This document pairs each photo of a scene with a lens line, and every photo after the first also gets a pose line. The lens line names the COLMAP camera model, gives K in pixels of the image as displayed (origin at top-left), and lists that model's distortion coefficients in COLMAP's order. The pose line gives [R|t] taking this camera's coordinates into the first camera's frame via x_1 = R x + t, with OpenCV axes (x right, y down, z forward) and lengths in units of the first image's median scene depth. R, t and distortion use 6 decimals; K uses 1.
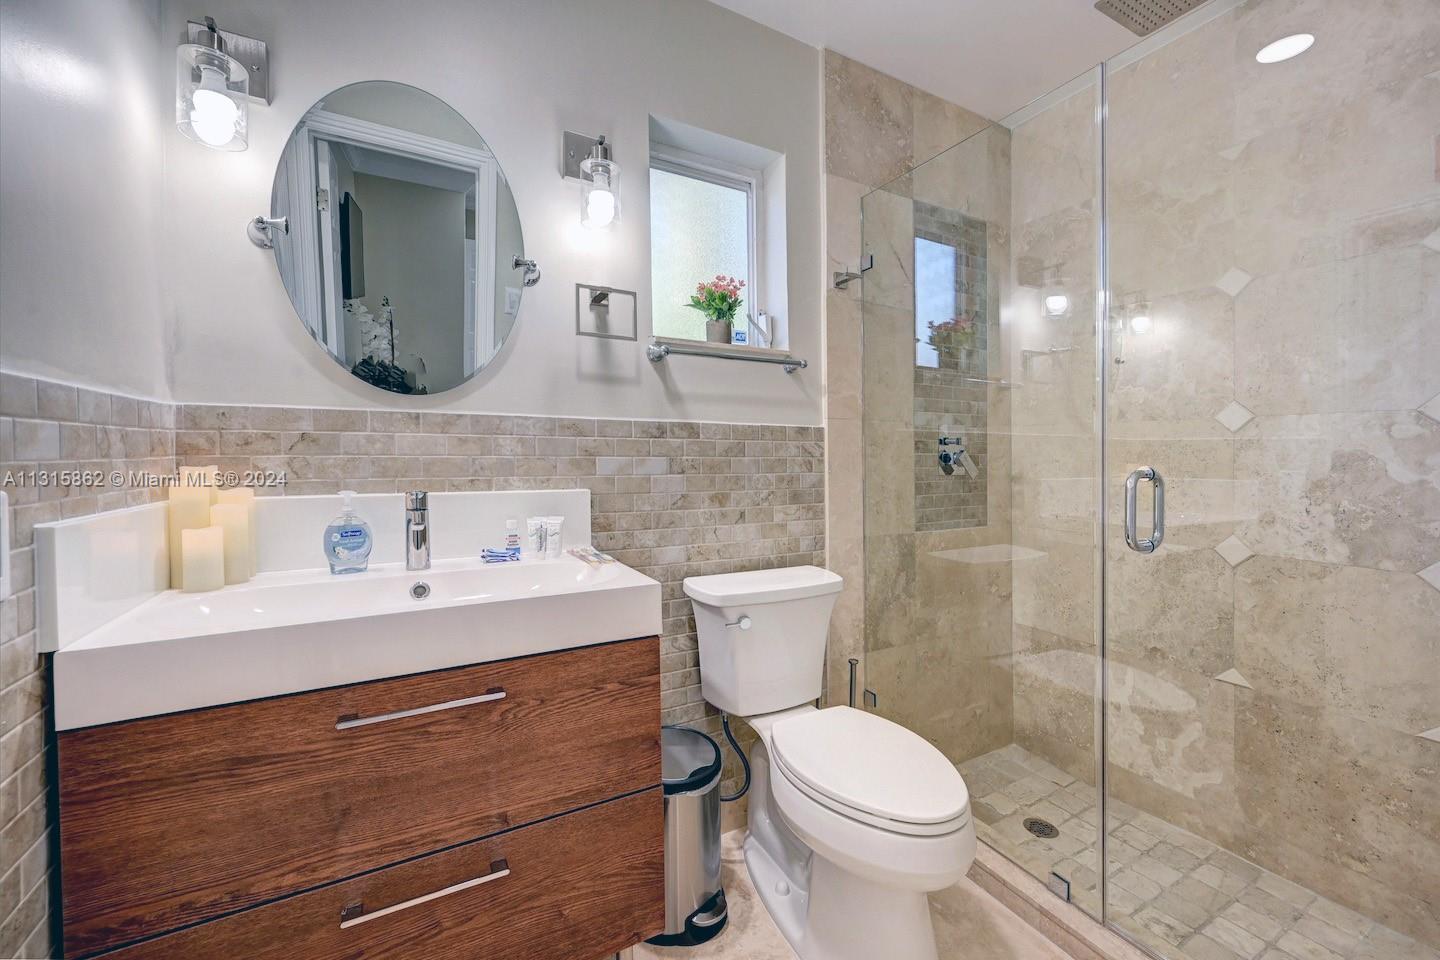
lens RADIAL K [[568.7, 0, 720.0], [0, 568.7, 480.0], [0, 0, 1]] dist [0.000795, 0.000352]
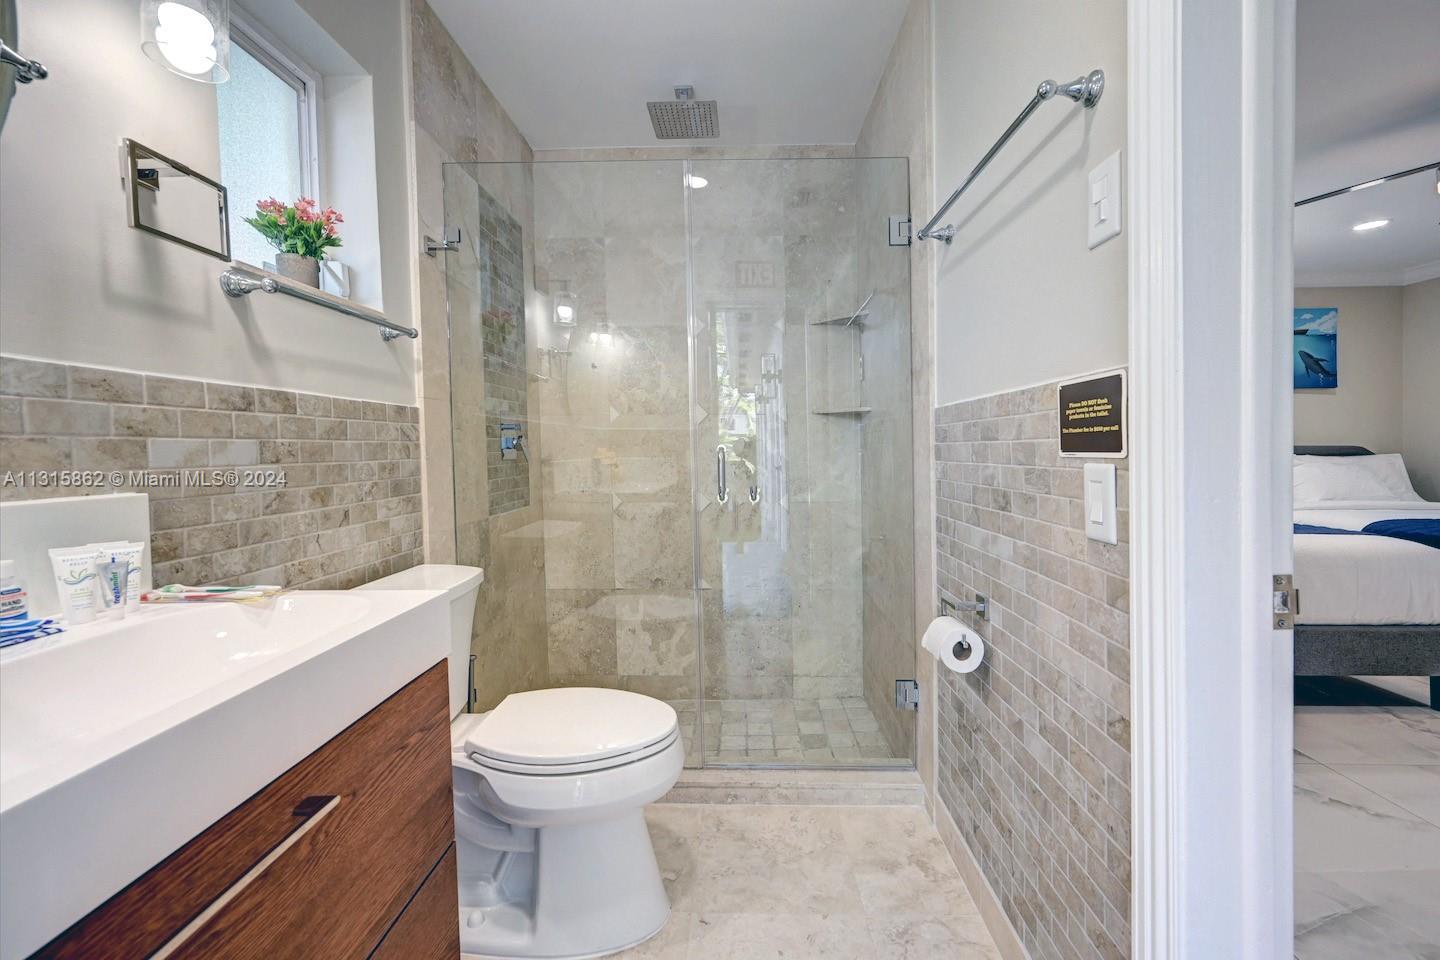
lens RADIAL K [[572.9, 0, 726.0], [0, 572.9, 466.4], [0, 0, 1]] dist [0.000771, 0.000338]
pose [[0.508921, -0.038298, 0.859961, -0.356962], [0.045948, 0.998794, 0.017290, 0.005525], [-0.859586, 0.030714, 0.510067, 0.143525]]
